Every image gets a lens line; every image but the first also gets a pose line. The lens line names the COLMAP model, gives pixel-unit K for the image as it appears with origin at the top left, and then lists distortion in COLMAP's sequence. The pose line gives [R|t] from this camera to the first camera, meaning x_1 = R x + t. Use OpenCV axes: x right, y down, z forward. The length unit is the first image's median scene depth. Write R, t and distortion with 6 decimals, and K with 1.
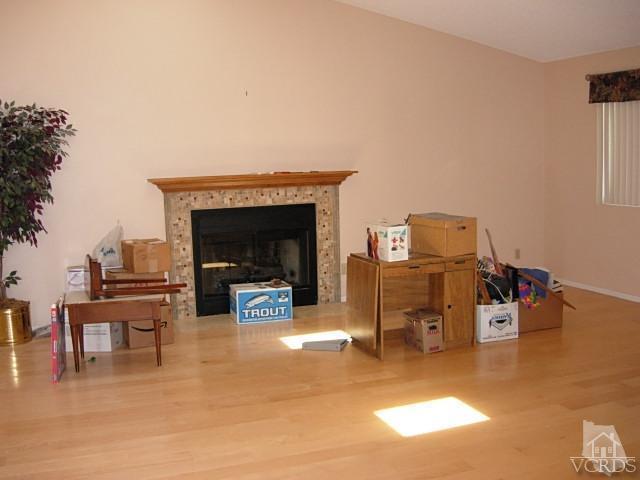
lens RADIAL K [[691.8, 0, 308.0], [0, 691.8, 239.9], [0, 0, 1]] dist [-0.150351, 0.017631]
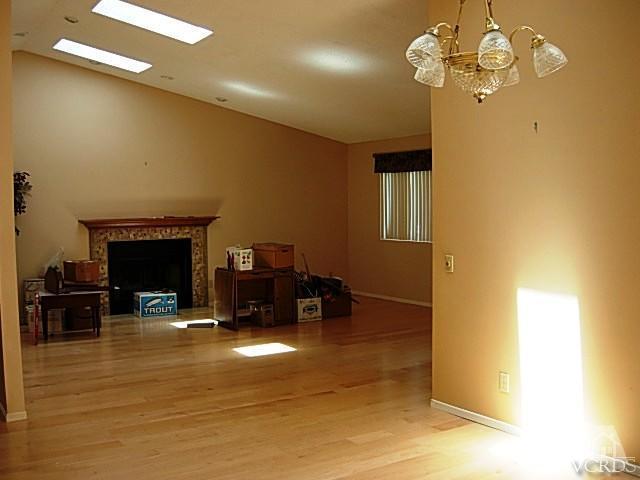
lens RADIAL K [[691.8, 0, 308.0], [0, 691.8, 239.9], [0, 0, 1]] dist [-0.150351, 0.017631]
pose [[0.977652, 0.005175, 0.210168, -0.062027], [0.009893, 0.997457, -0.070582, 0.064394], [-0.209999, 0.071084, 0.975114, -0.552130]]
